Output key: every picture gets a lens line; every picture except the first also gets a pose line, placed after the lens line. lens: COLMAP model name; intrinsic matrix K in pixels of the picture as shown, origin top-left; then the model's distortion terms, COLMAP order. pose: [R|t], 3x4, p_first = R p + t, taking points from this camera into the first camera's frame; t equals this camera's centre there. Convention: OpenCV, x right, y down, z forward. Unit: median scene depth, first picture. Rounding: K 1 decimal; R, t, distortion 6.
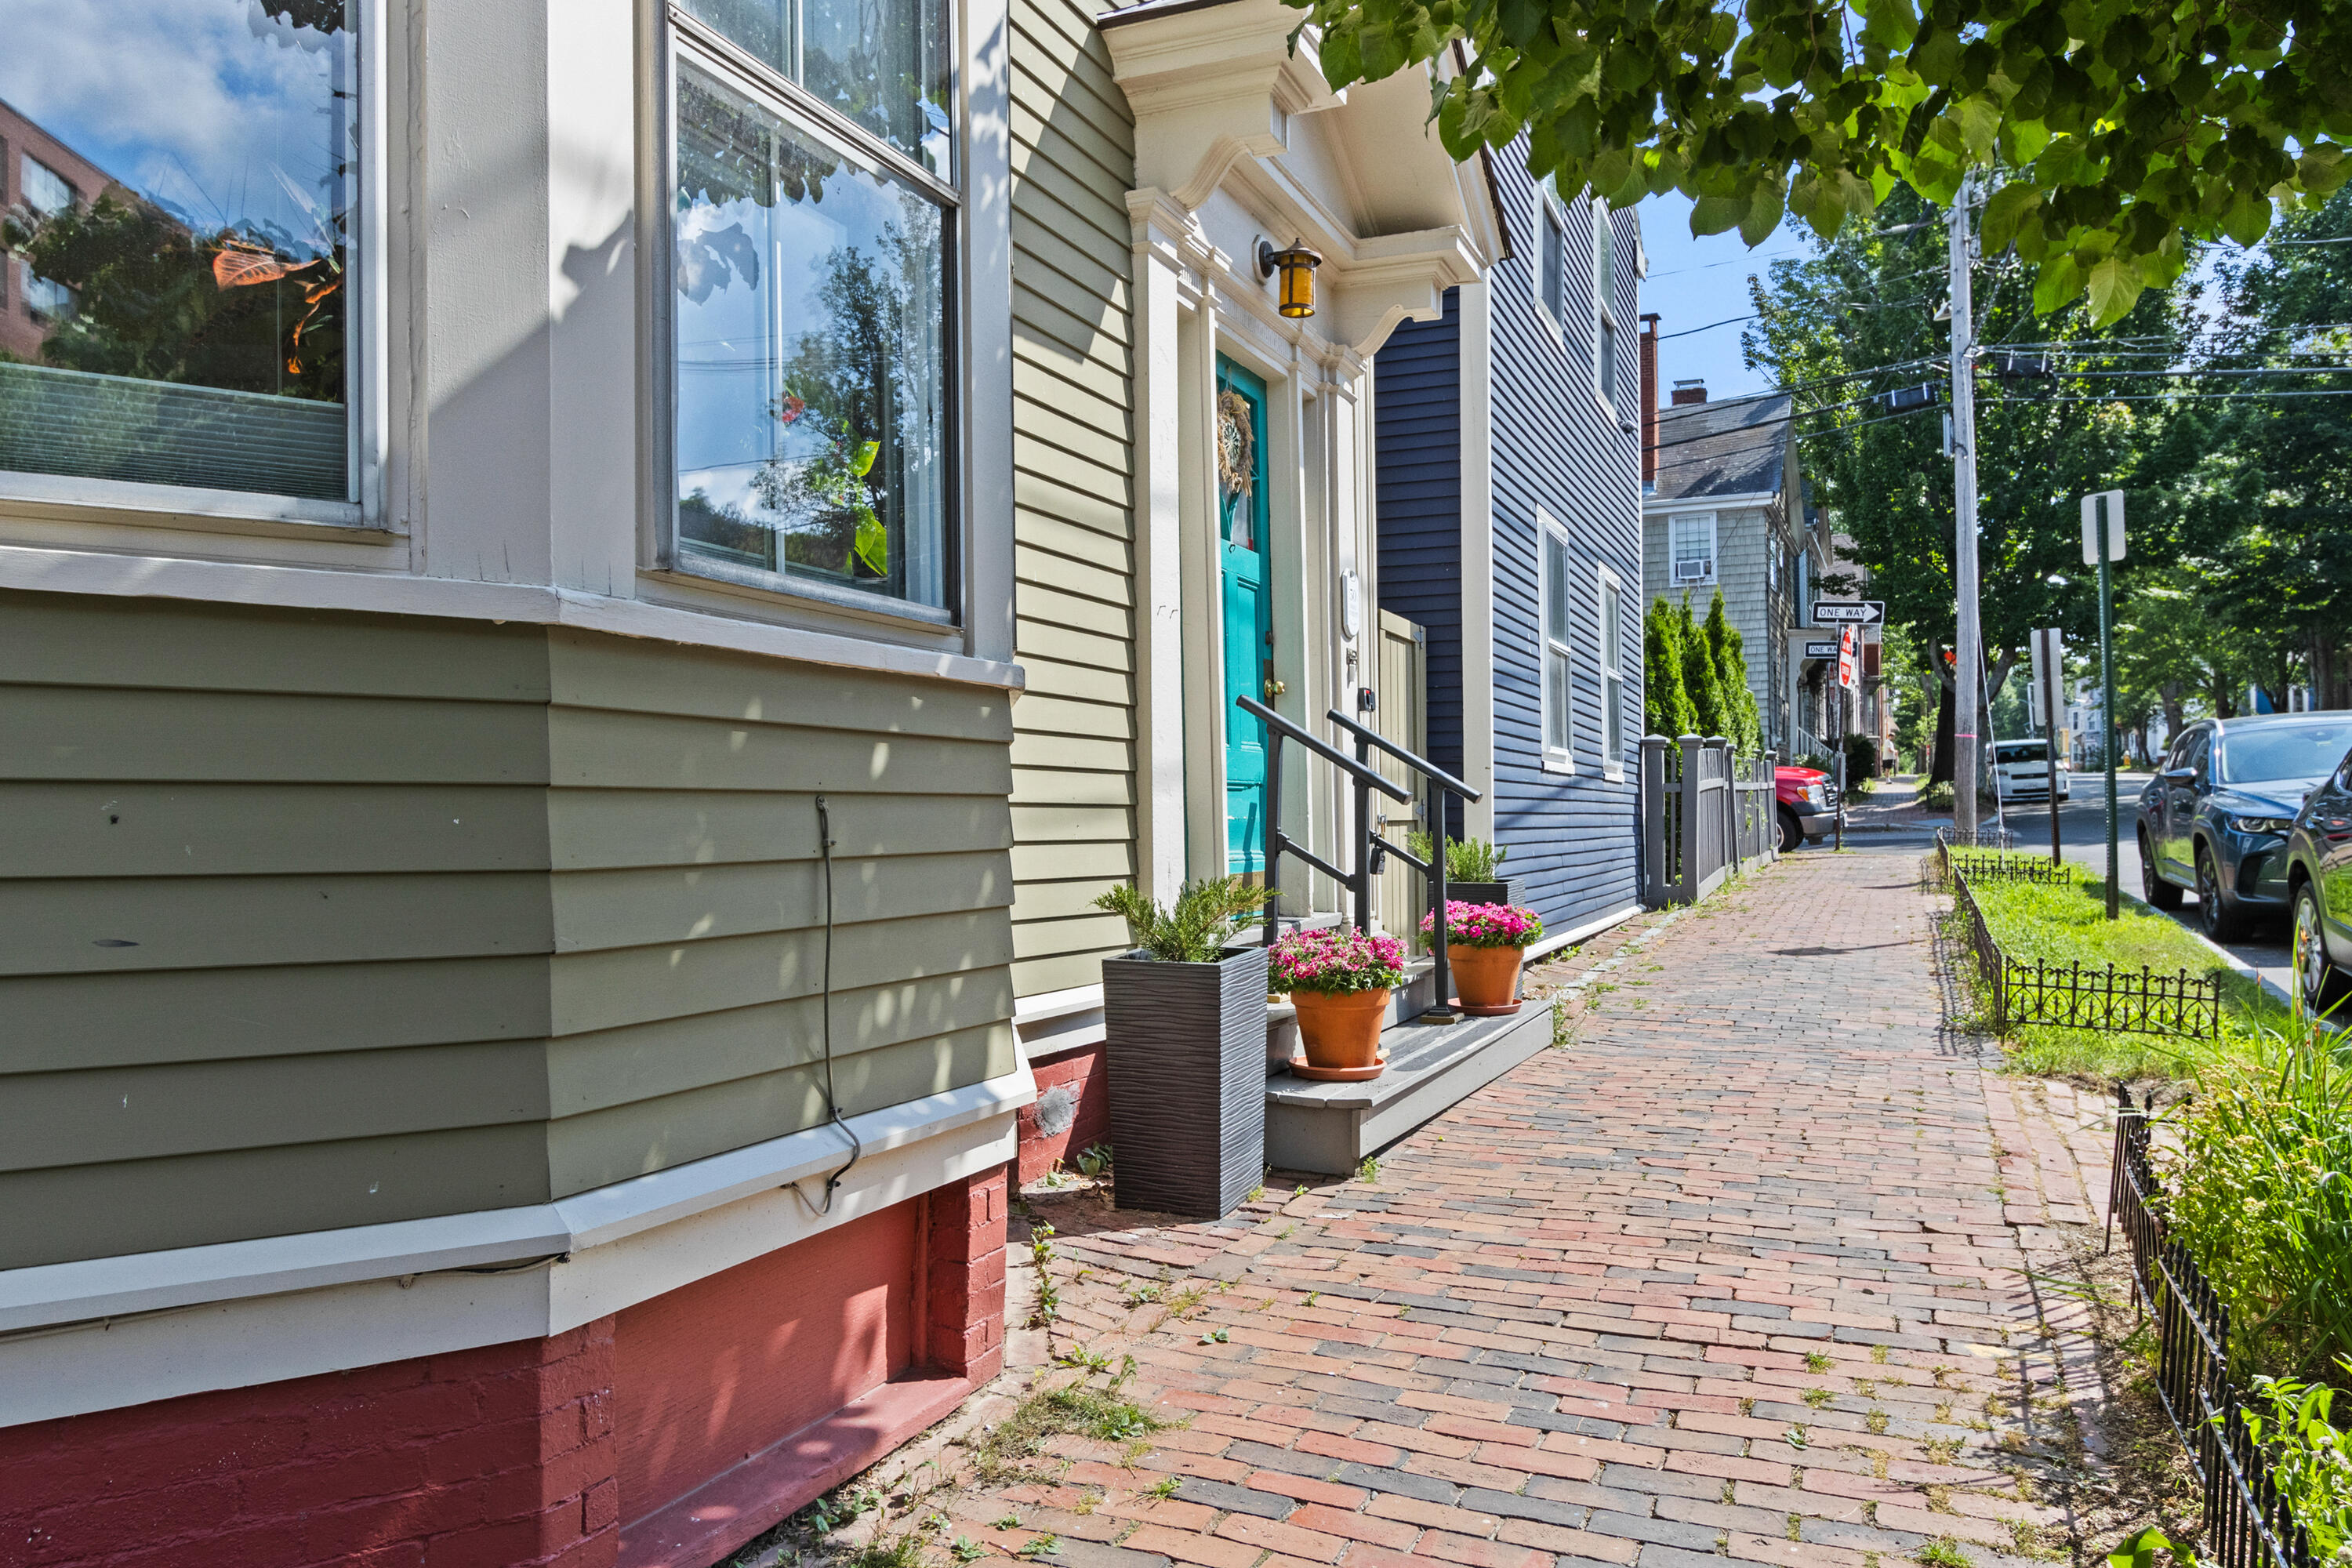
lens RADIAL K [[1677.1, 0, 1175.3], [0, 1677.1, 789.2], [0, 0, 1]] dist [0.002290, 0.000312]
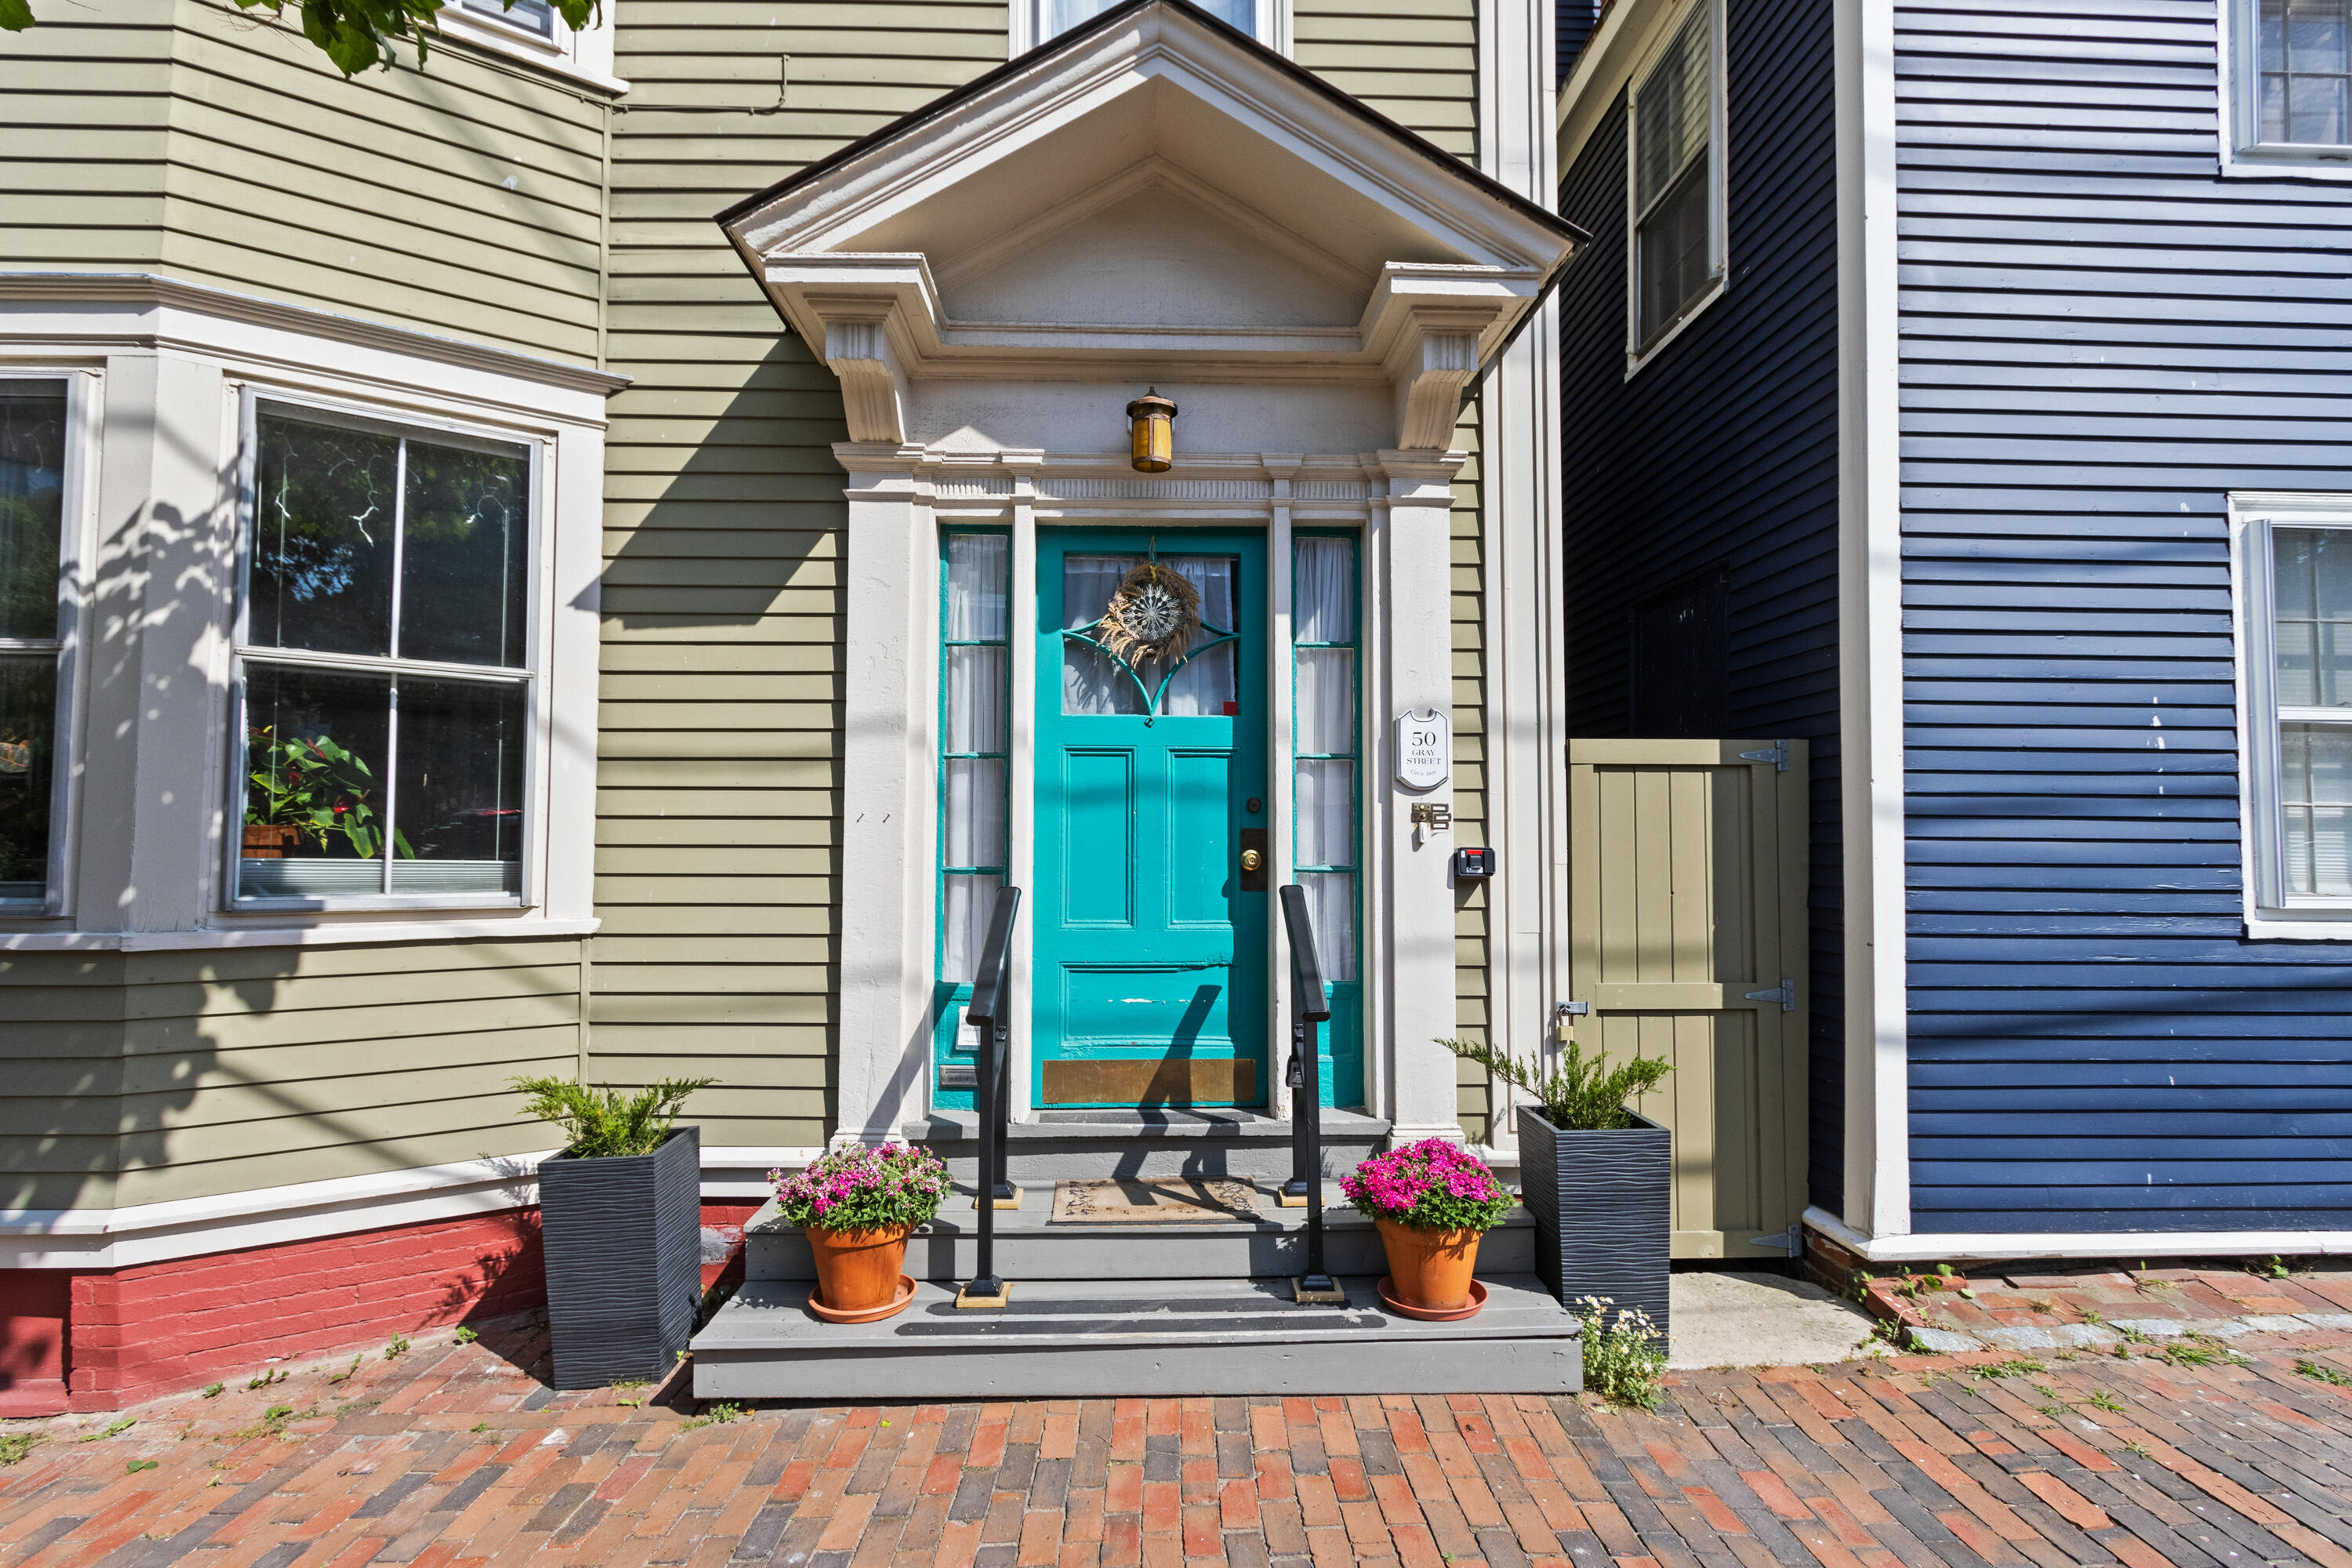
lens RADIAL K [[1137.2, 0, 1177.0], [0, 1137.2, 816.0], [0, 0, 1]] dist [0.000825, 0.000083]
pose [[0.426415, -0.028937, -0.904065, 0.804493], [0.014409, 0.999579, -0.025198, -0.092697], [0.904413, -0.002281, 0.426652, 0.931090]]
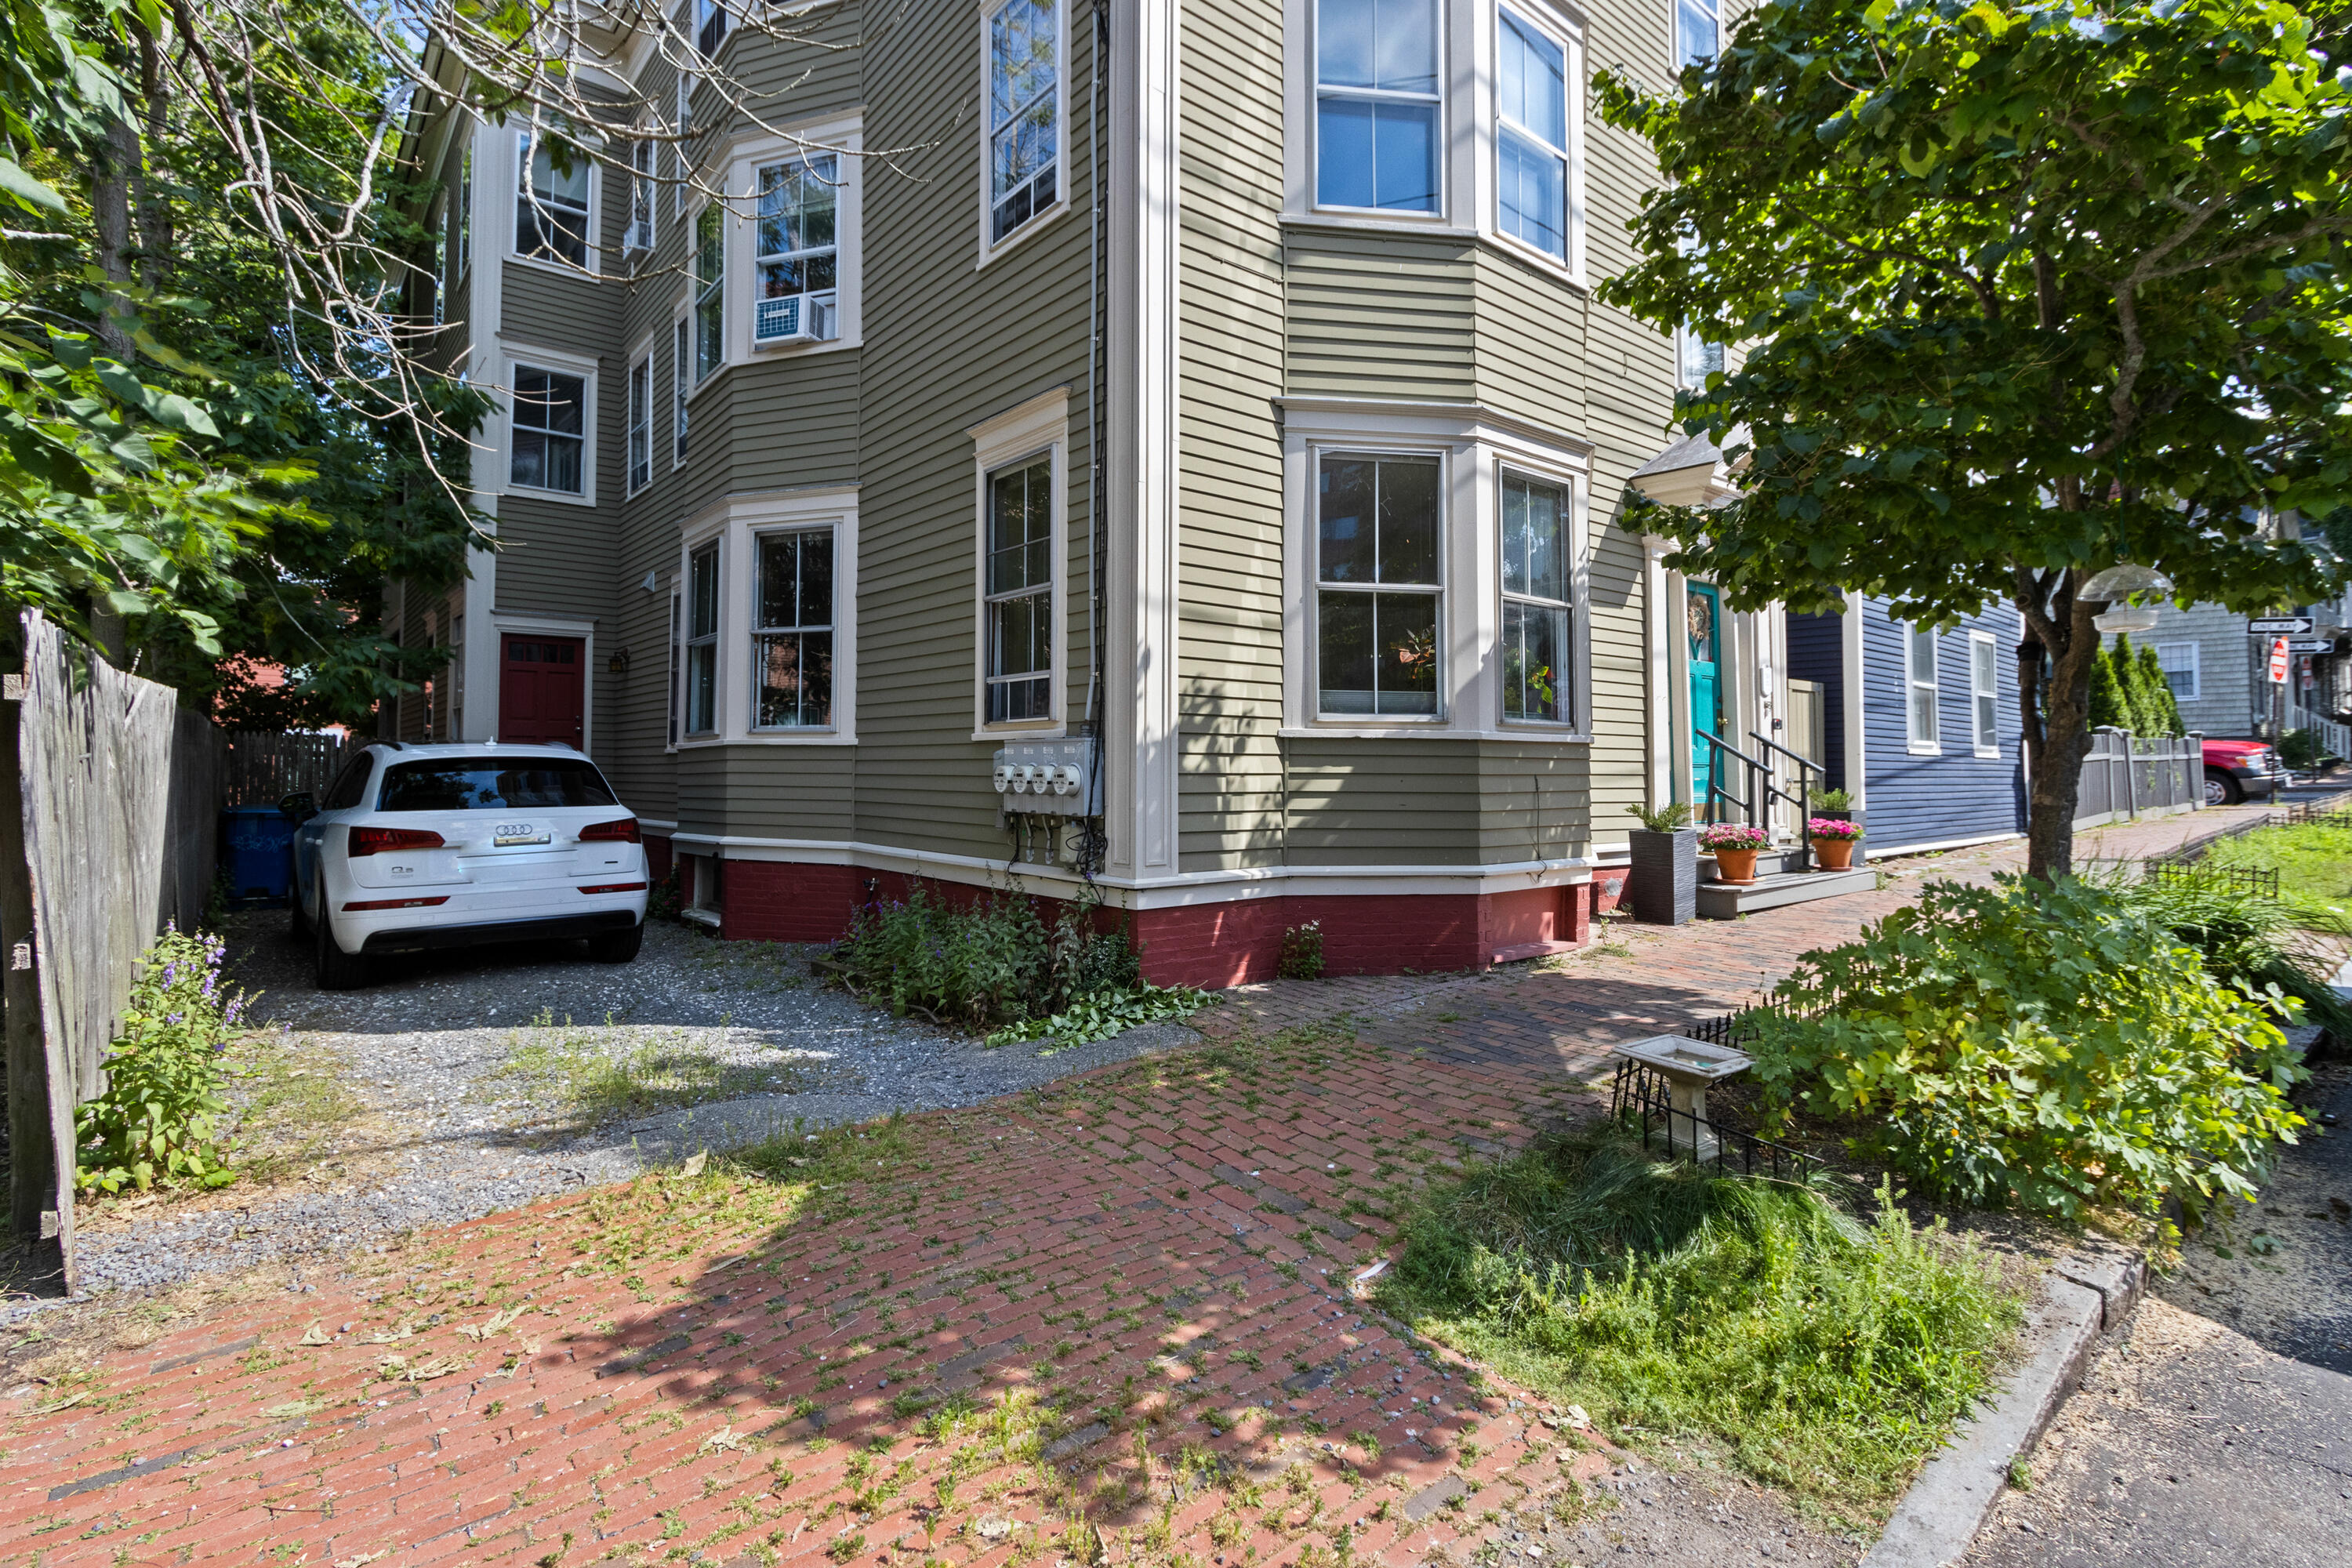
lens RADIAL K [[1122.2, 0, 1178.0], [0, 1122.2, 737.4], [0, 0, 1]] dist [0.000091, 0.000028]
pose [[0.890833, -0.004222, -0.454311, 0.124821], [-0.000980, 0.999937, -0.011215, -0.029245], [0.454329, 0.010436, 0.890773, -0.916033]]
